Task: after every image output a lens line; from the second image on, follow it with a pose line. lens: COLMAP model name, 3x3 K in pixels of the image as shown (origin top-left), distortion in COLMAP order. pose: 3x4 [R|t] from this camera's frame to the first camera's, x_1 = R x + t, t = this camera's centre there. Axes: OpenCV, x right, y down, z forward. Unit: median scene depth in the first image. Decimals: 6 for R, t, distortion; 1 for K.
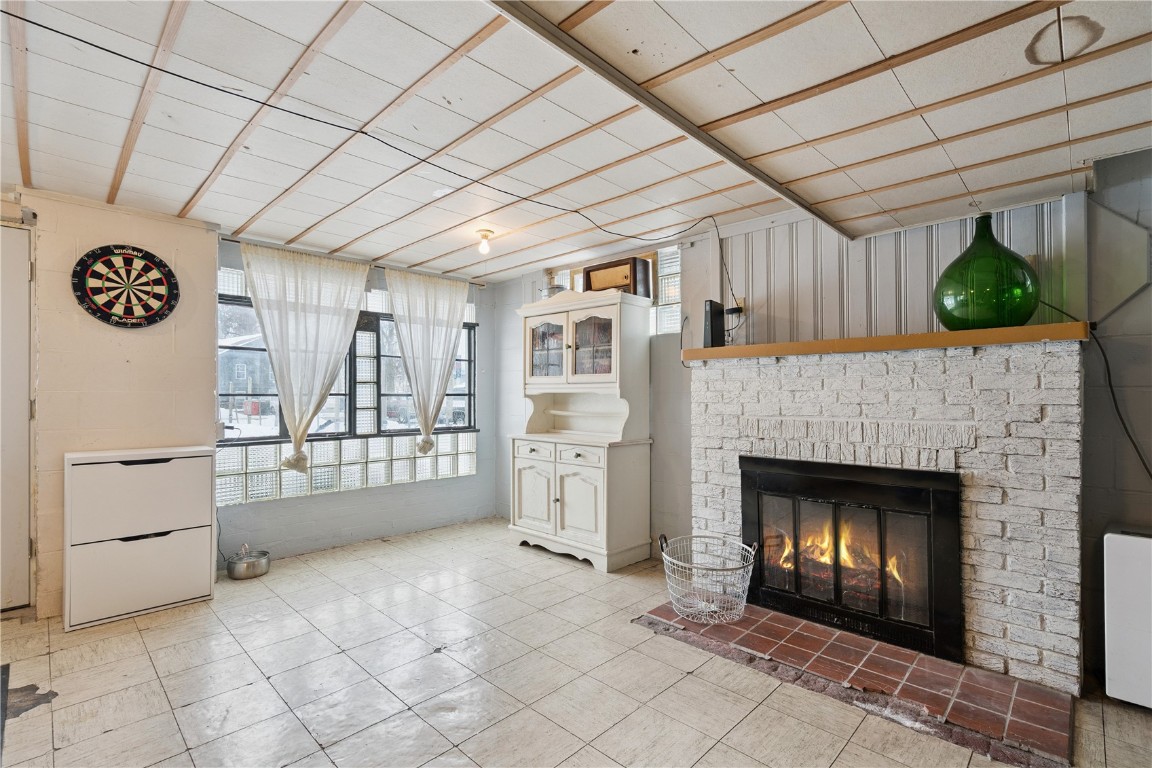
lens RADIAL K [[525.4, 0, 578.4], [0, 525.4, 393.1], [0, 0, 1]] dist [-0.001215, -0.000207]
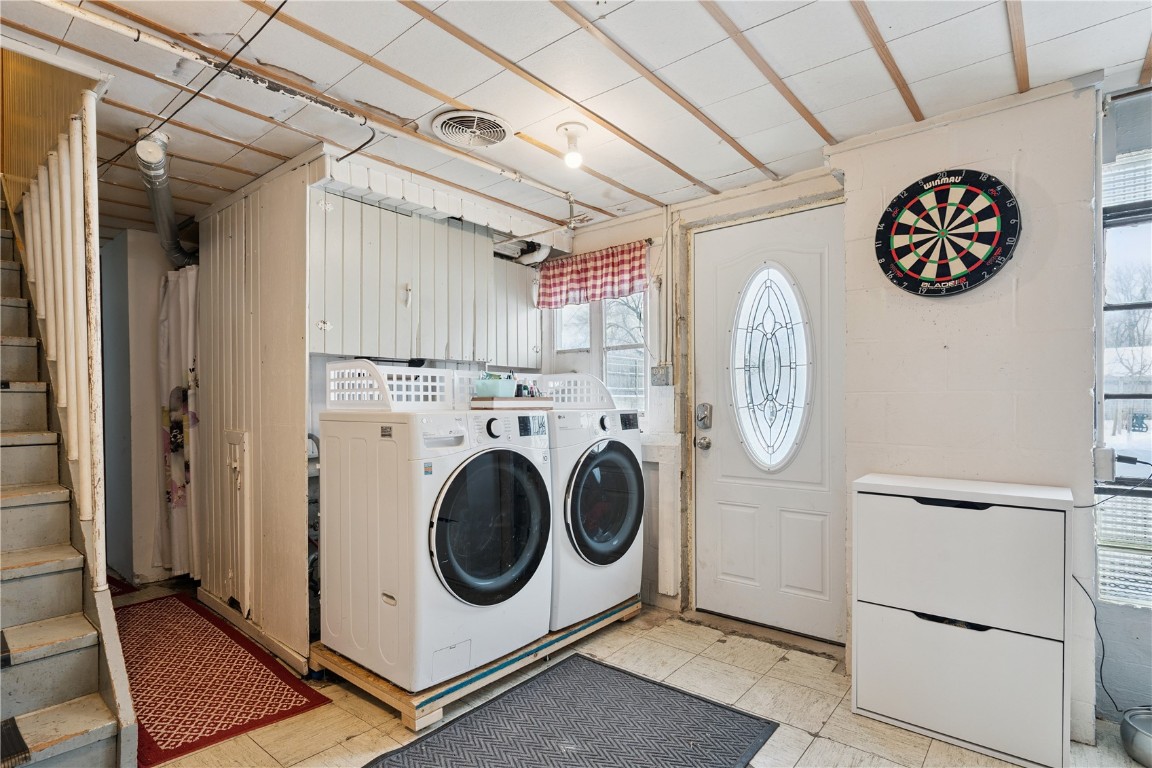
lens RADIAL K [[577.0, 0, 577.5], [0, 577.0, 409.6], [0, 0, 1]] dist [-0.000555, 0.000443]
pose [[0.083420, 0.014100, -0.996415, -0.166701], [0.010139, 0.999836, 0.014997, 0.003668], [0.996463, -0.011354, 0.083263, 0.477571]]
